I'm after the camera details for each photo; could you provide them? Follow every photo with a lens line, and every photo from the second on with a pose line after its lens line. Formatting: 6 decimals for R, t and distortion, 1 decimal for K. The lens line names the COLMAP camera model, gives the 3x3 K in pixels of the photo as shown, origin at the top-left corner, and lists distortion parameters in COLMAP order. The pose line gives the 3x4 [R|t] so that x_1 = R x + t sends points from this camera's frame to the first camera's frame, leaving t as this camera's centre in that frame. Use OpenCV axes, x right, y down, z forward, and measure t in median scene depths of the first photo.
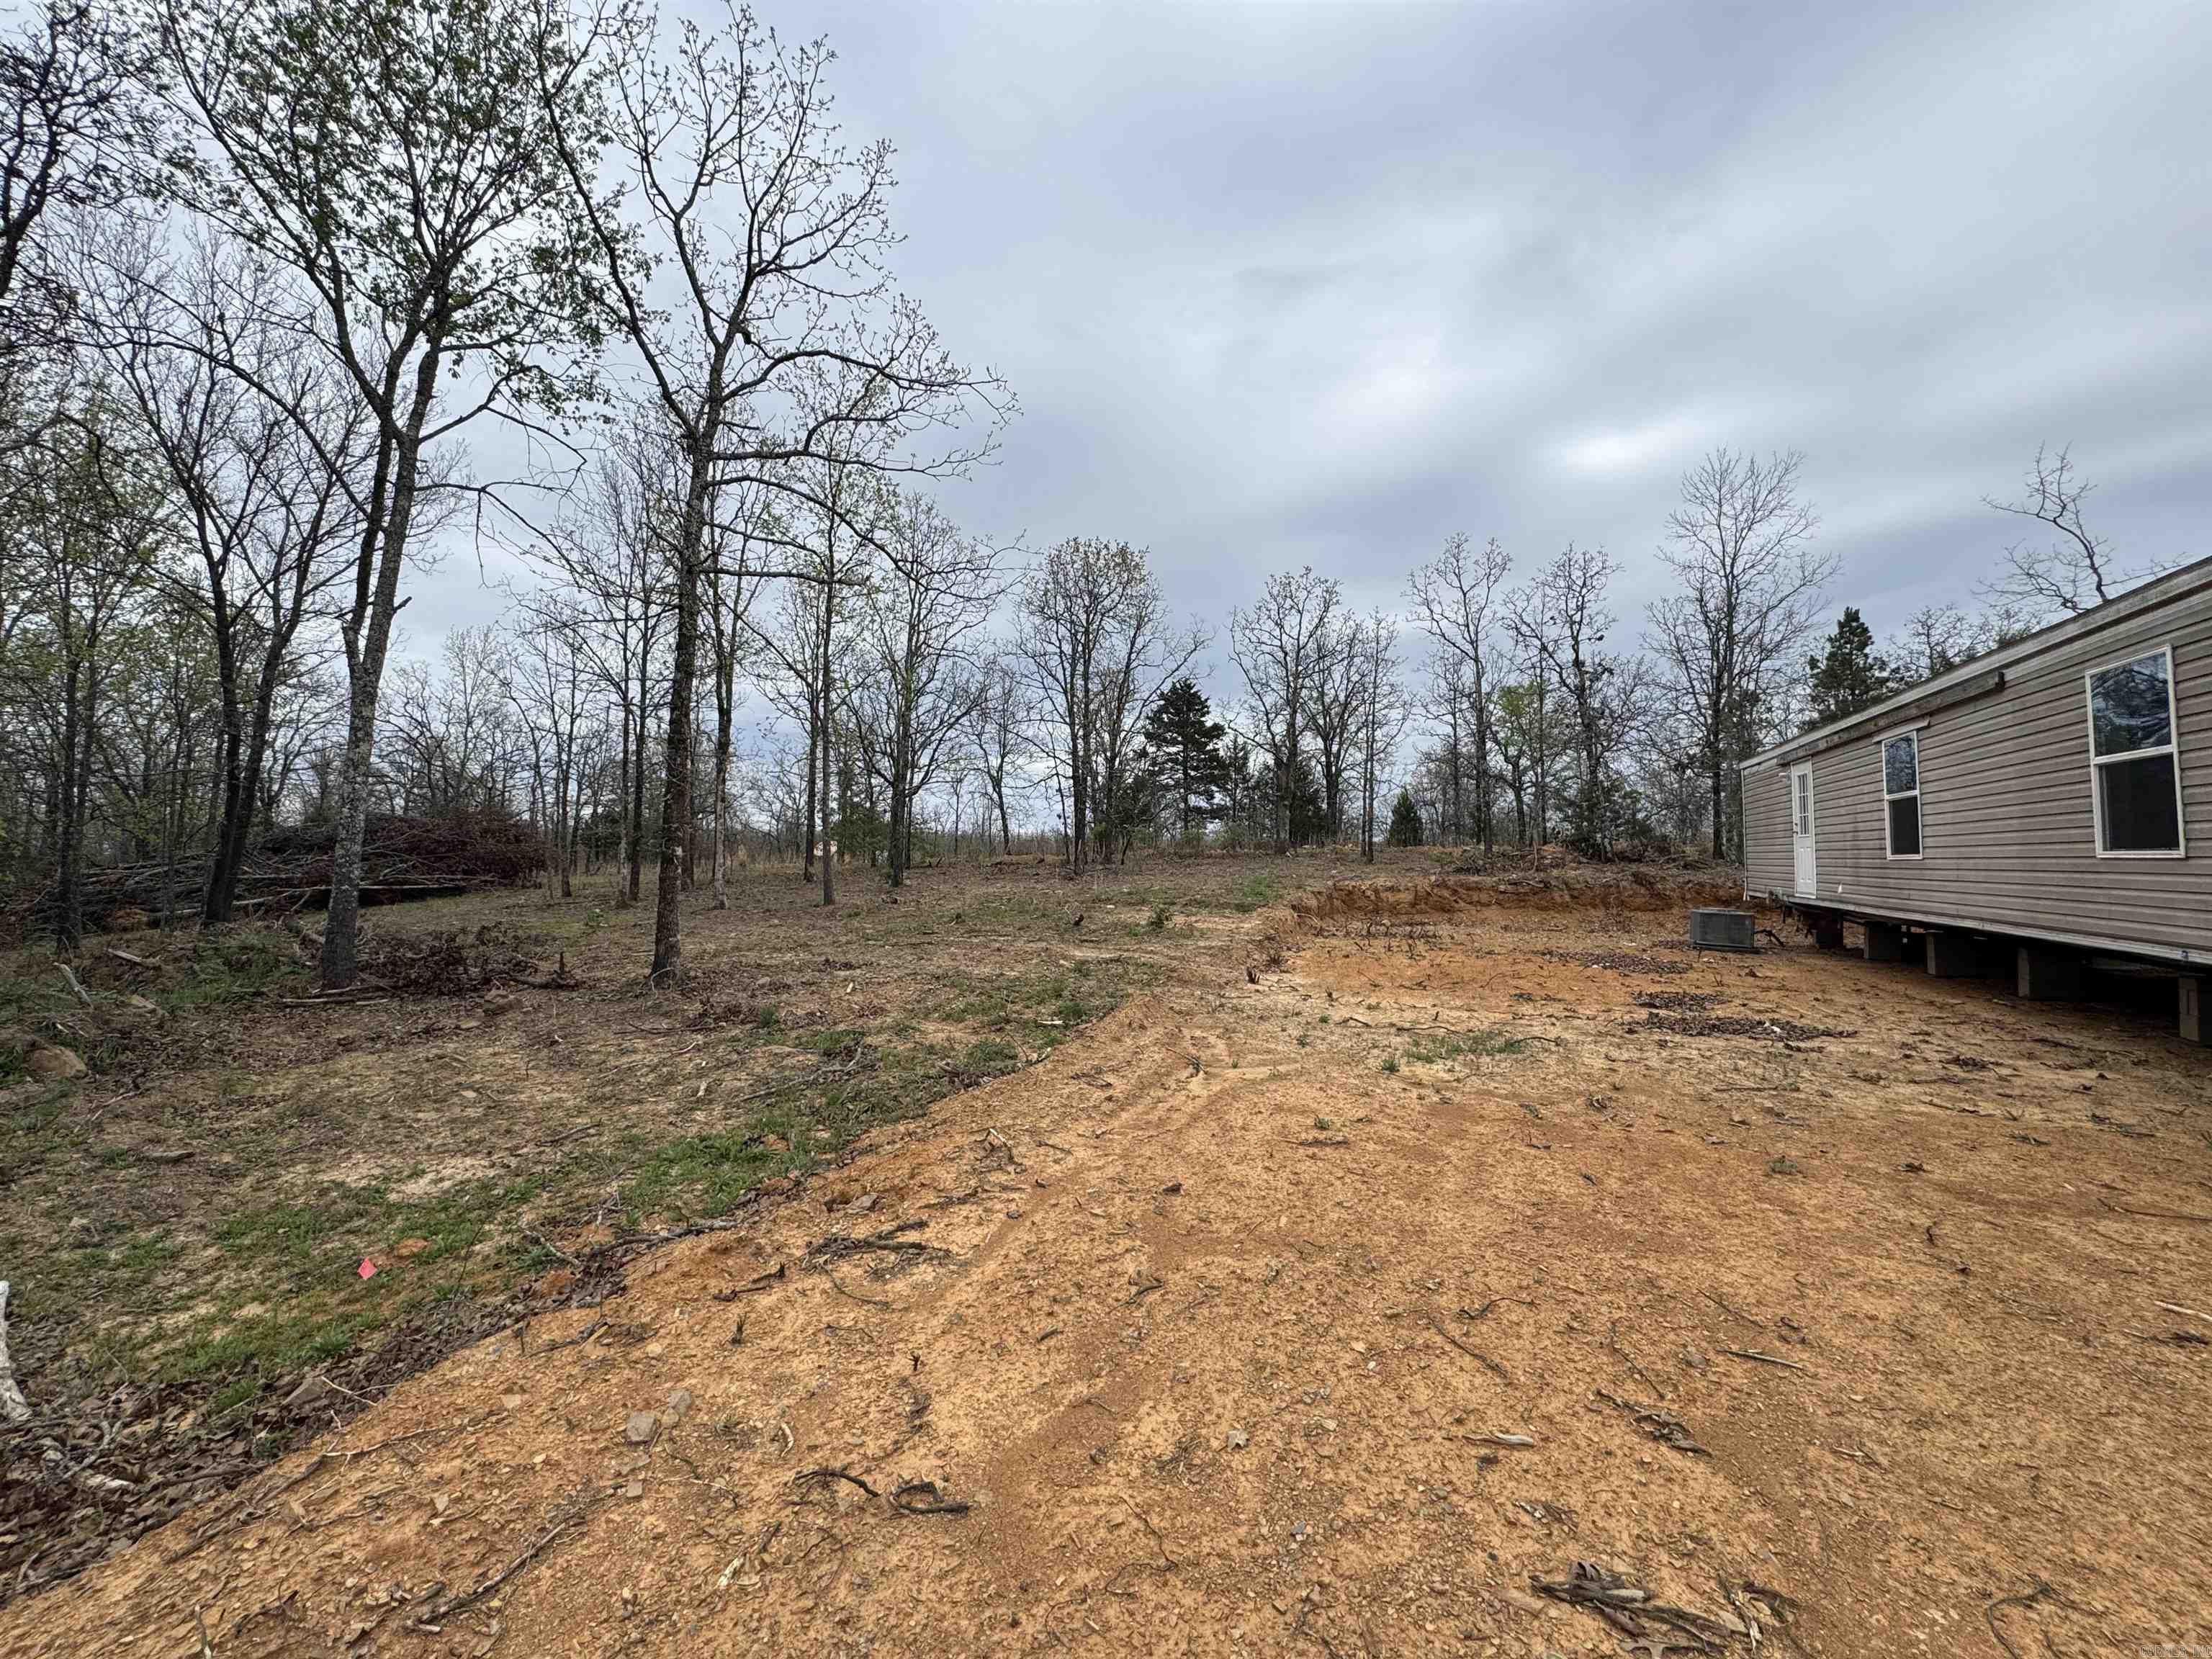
lens RADIAL K [[879.8, 0, 1106.9], [0, 879.8, 823.5], [0, 0, 1]] dist [-0.001615, -0.000029]
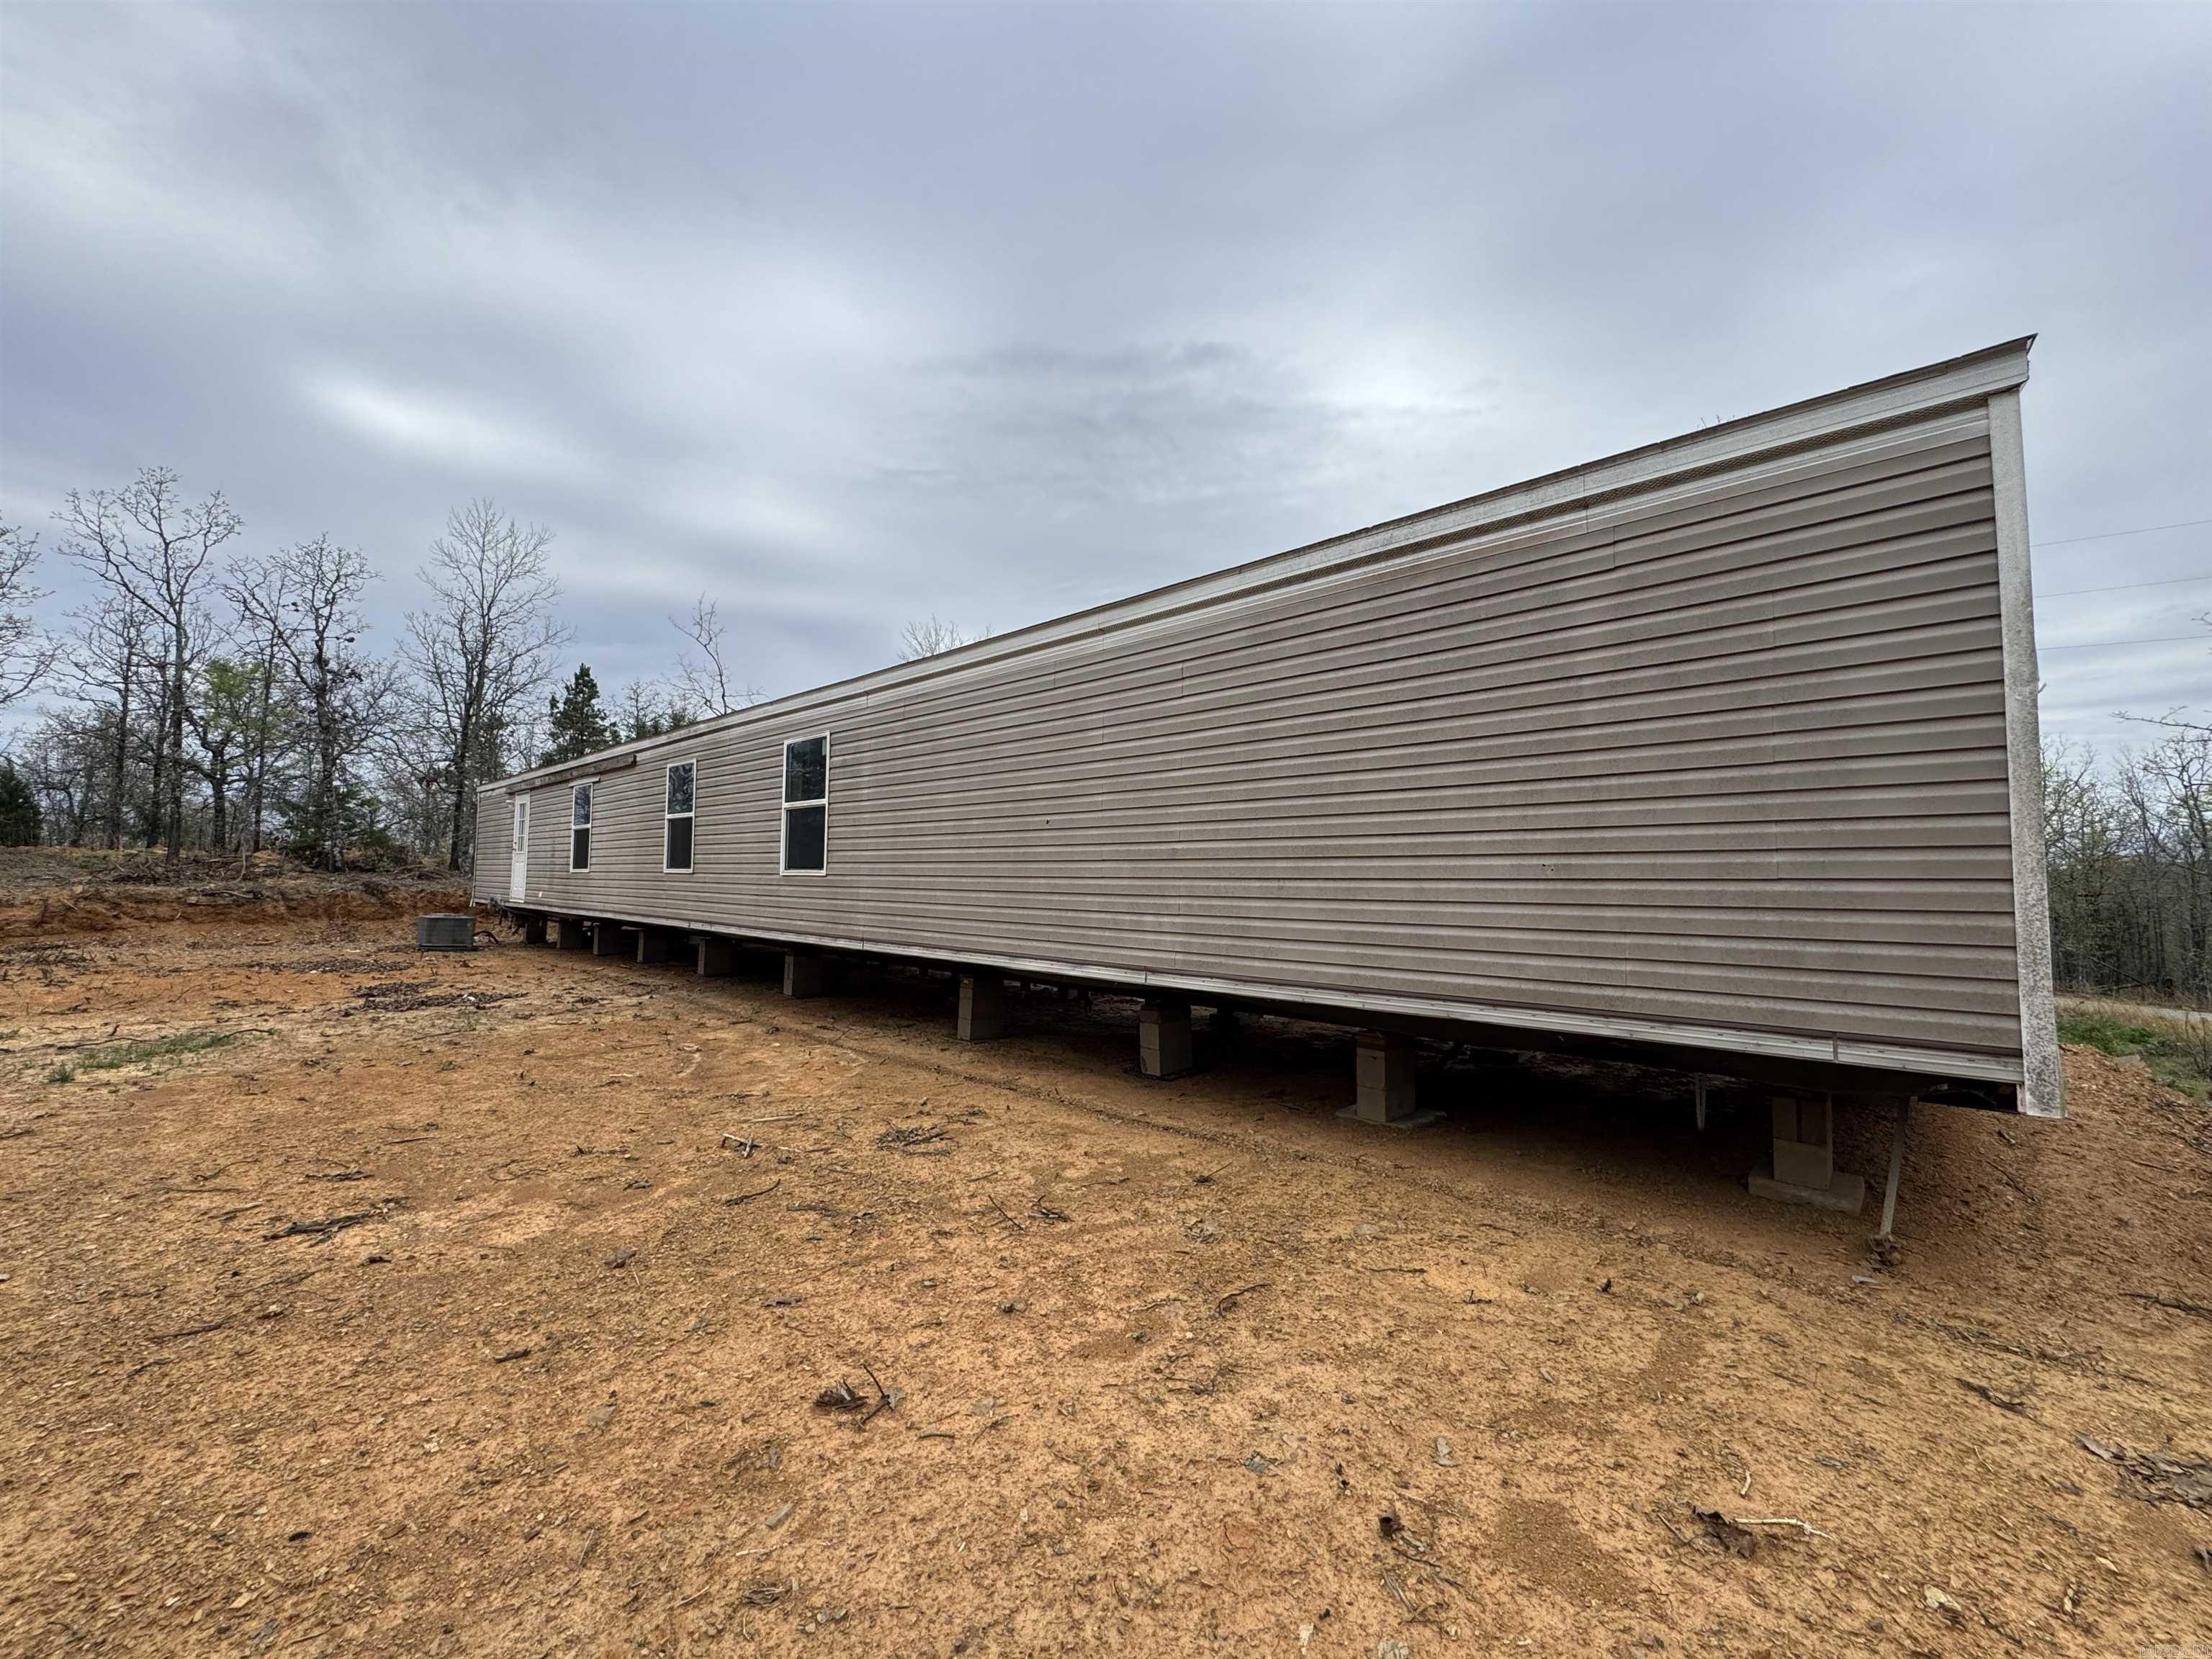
lens RADIAL K [[879.8, 0, 1106.9], [0, 879.8, 823.5], [0, 0, 1]] dist [-0.001615, -0.000029]
pose [[0.326823, 0.065094, 0.942841, -0.074386], [-0.052718, 0.997328, -0.050582, -0.005055], [-0.943614, -0.033174, 0.329382, -0.127902]]
